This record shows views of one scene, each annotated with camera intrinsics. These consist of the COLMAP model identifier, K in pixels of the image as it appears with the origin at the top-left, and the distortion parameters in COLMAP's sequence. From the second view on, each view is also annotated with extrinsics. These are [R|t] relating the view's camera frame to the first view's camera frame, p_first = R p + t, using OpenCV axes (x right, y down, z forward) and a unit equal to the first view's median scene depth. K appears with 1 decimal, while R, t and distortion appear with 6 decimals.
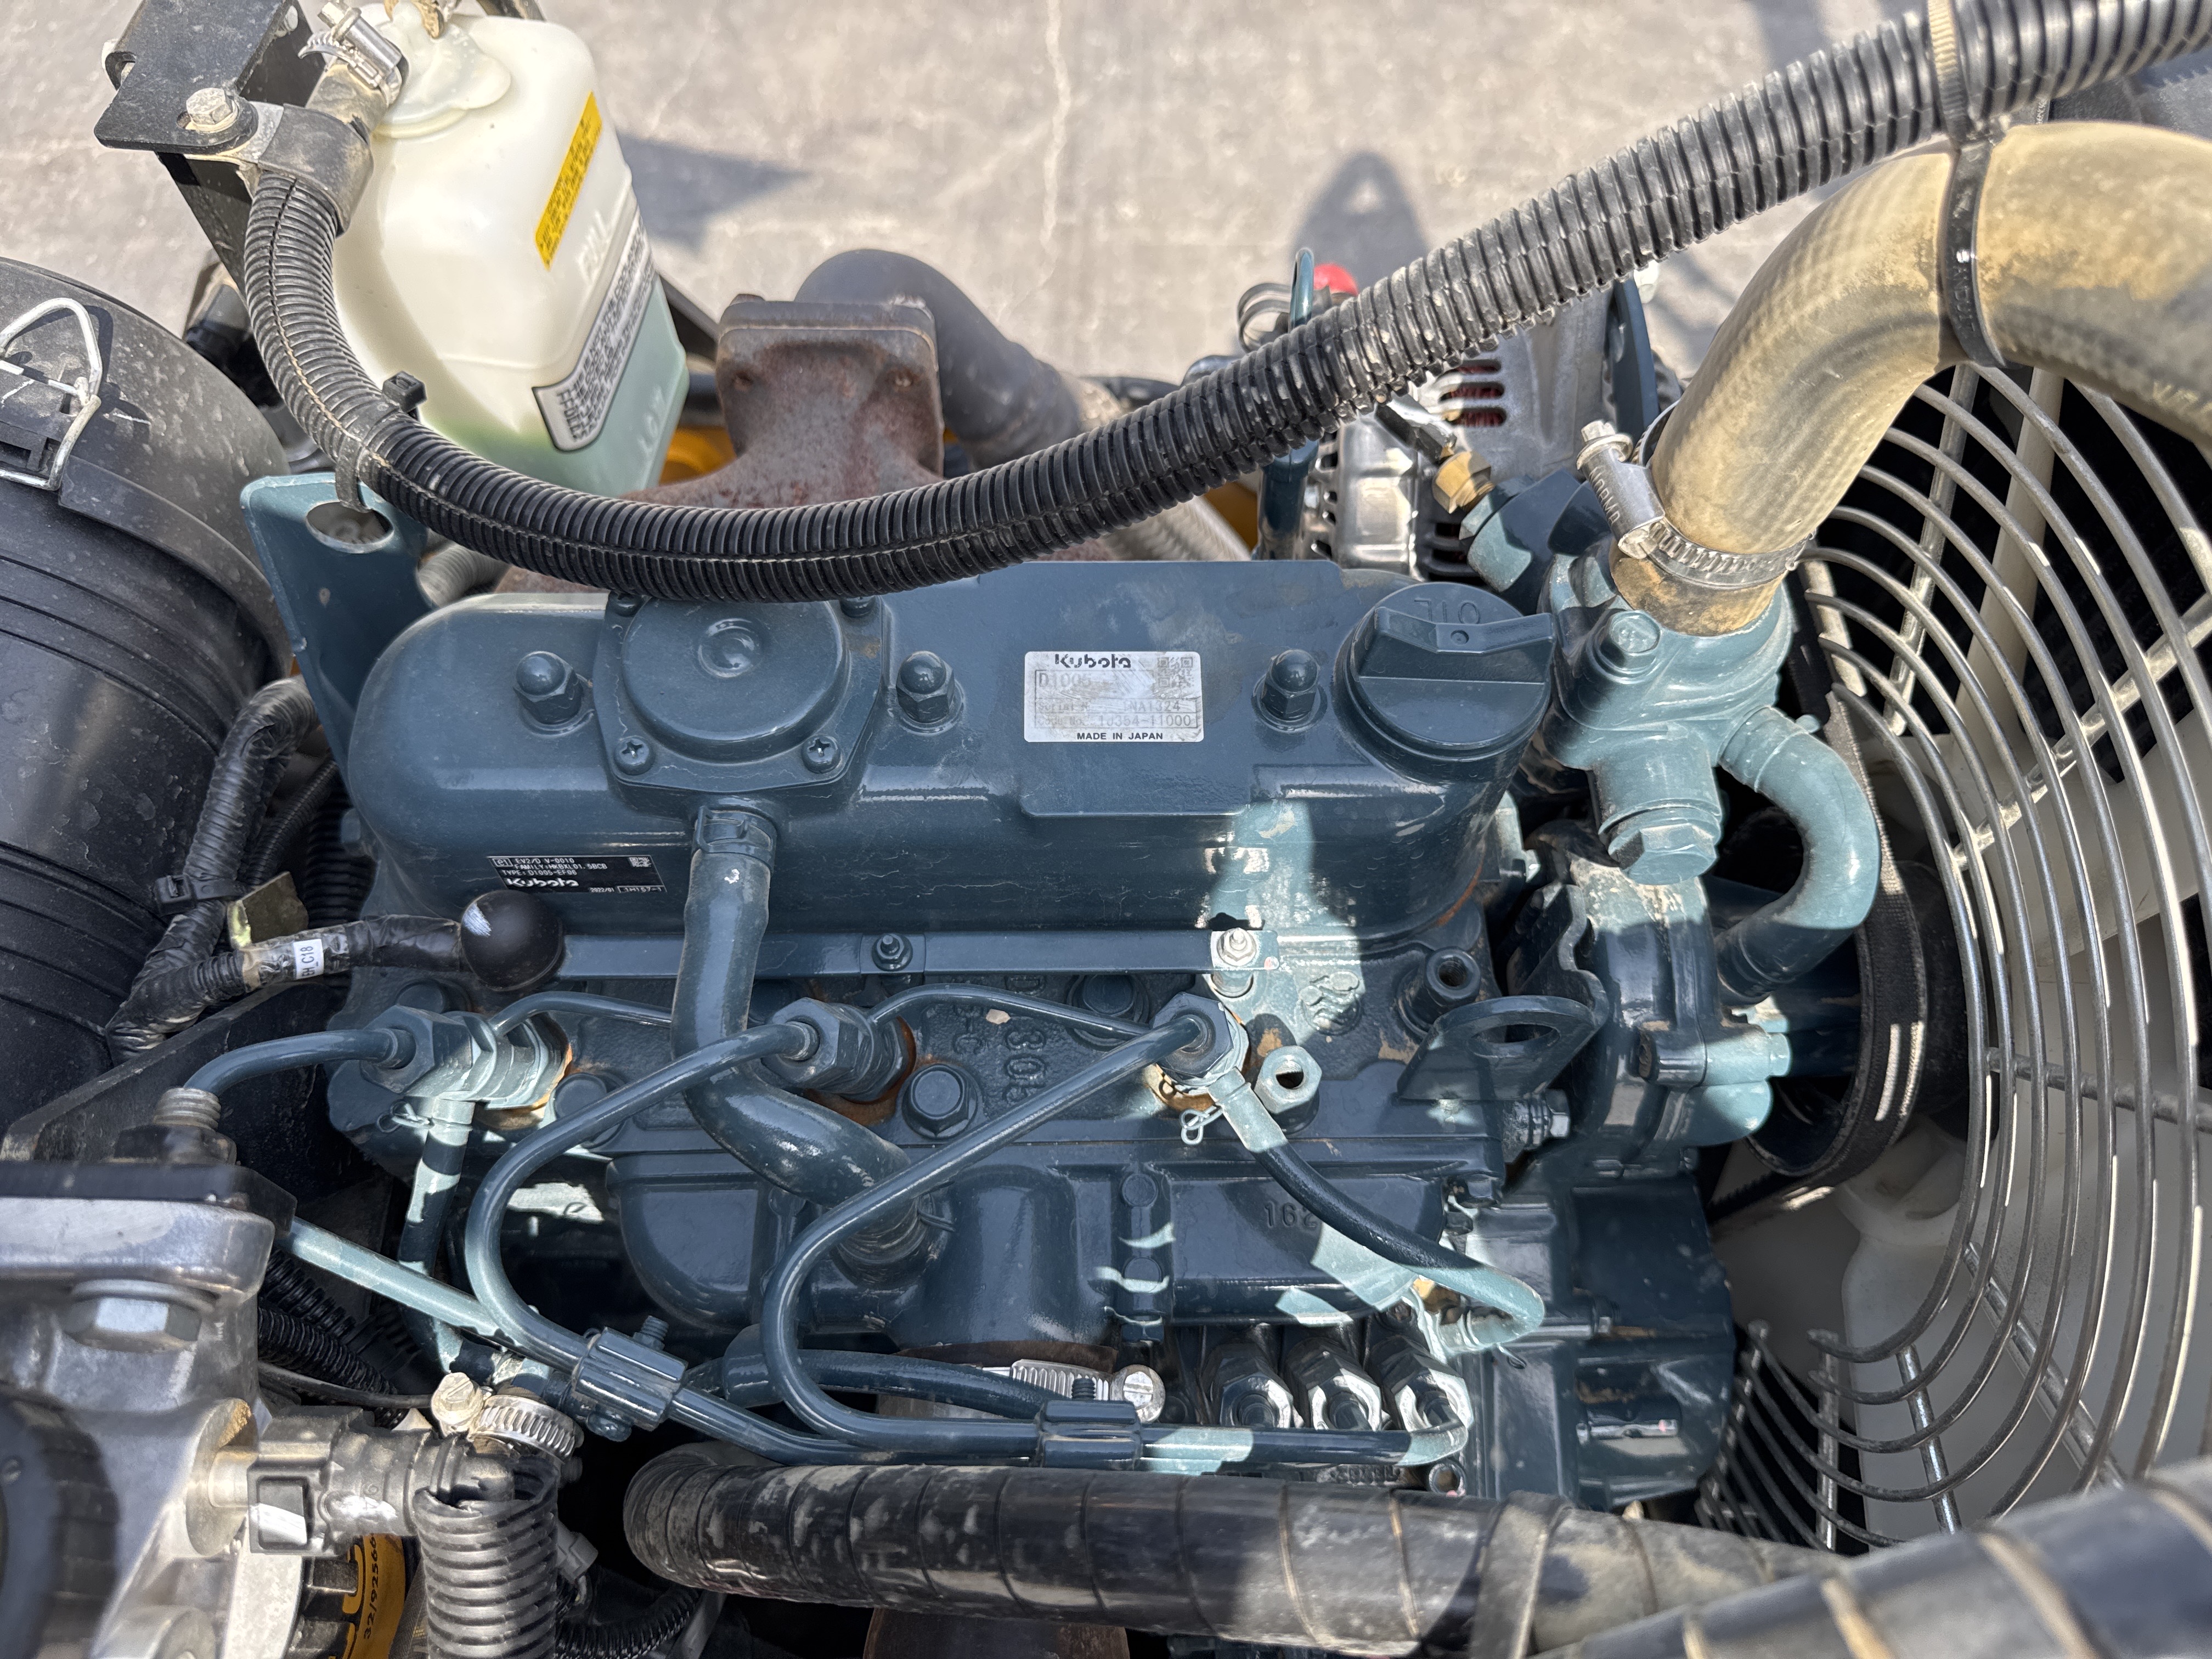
lens RADIAL K [[1655.8, 0, 1106.0], [0, 1655.8, 829.5], [0, 0, 1]] dist [0.078337, -0.218635]
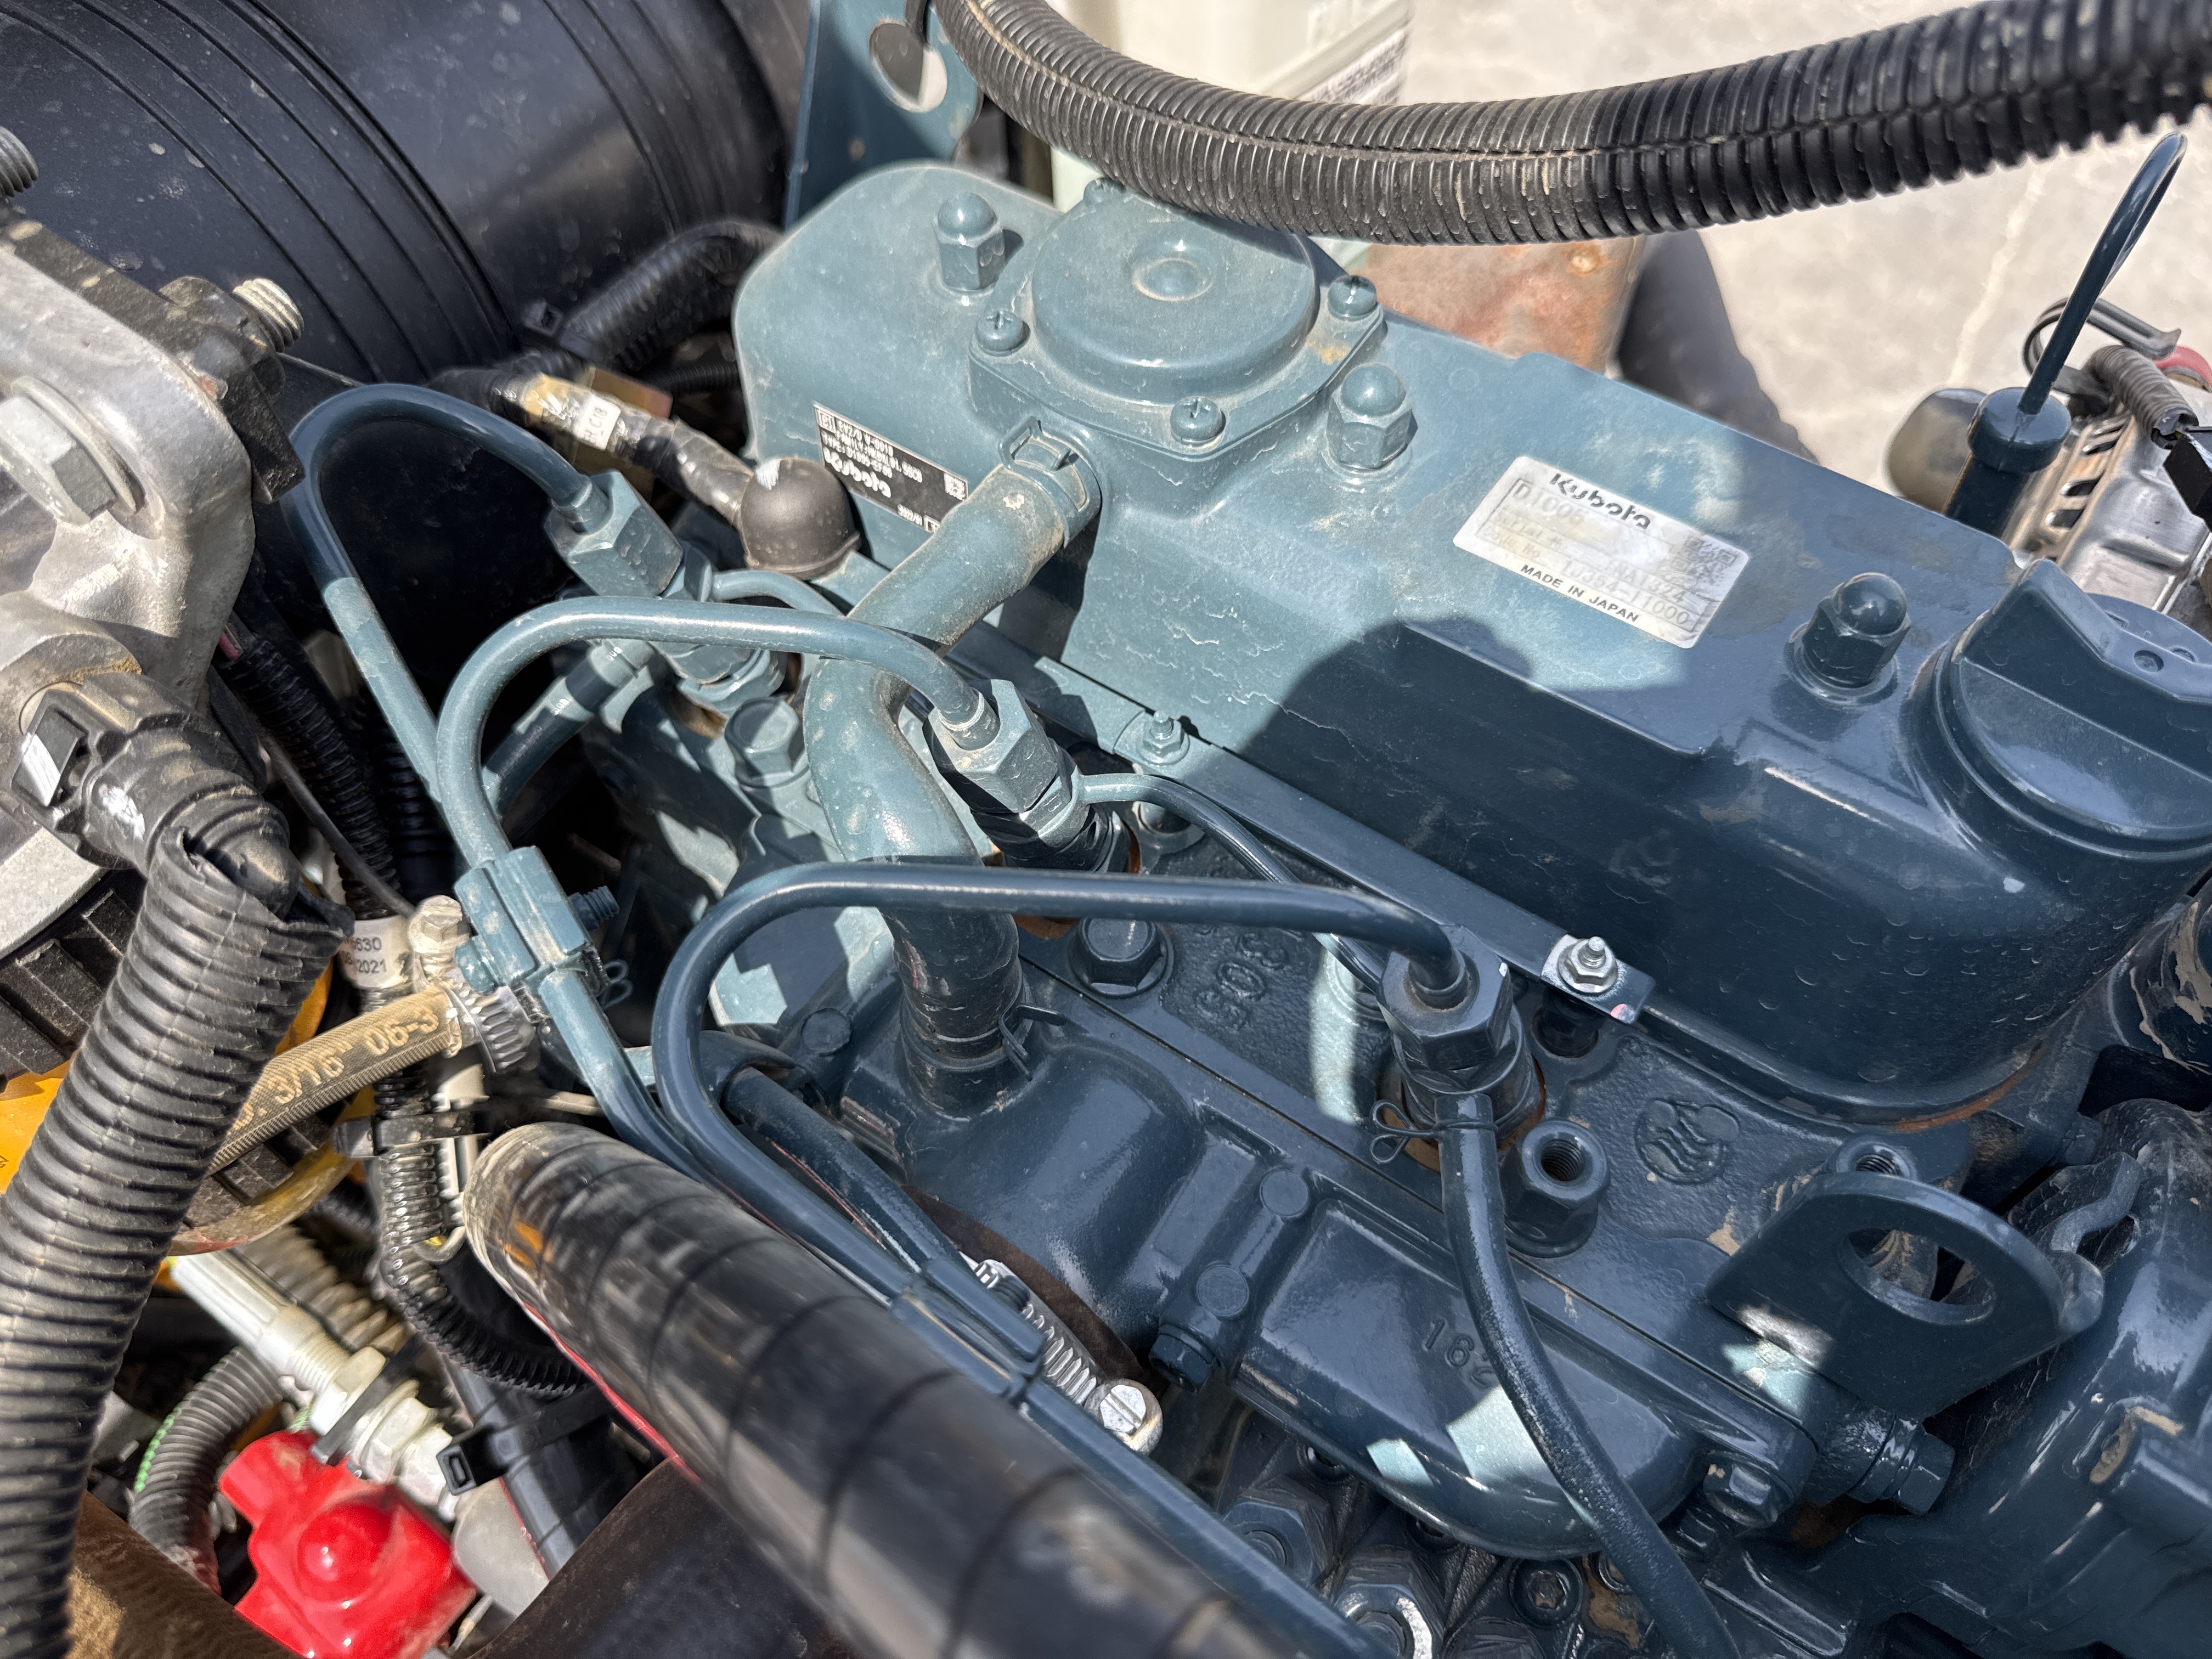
lens RADIAL K [[1514.4, 0, 1105.9], [0, 1514.4, 950.5], [0, 0, 1]] dist [0.067570, -0.153345]
pose [[0.801756, 0.474468, -0.363410, 0.151672], [-0.508312, 0.861168, 0.002900, 0.170574], [0.314333, 0.182401, 0.931625, 0.366726]]
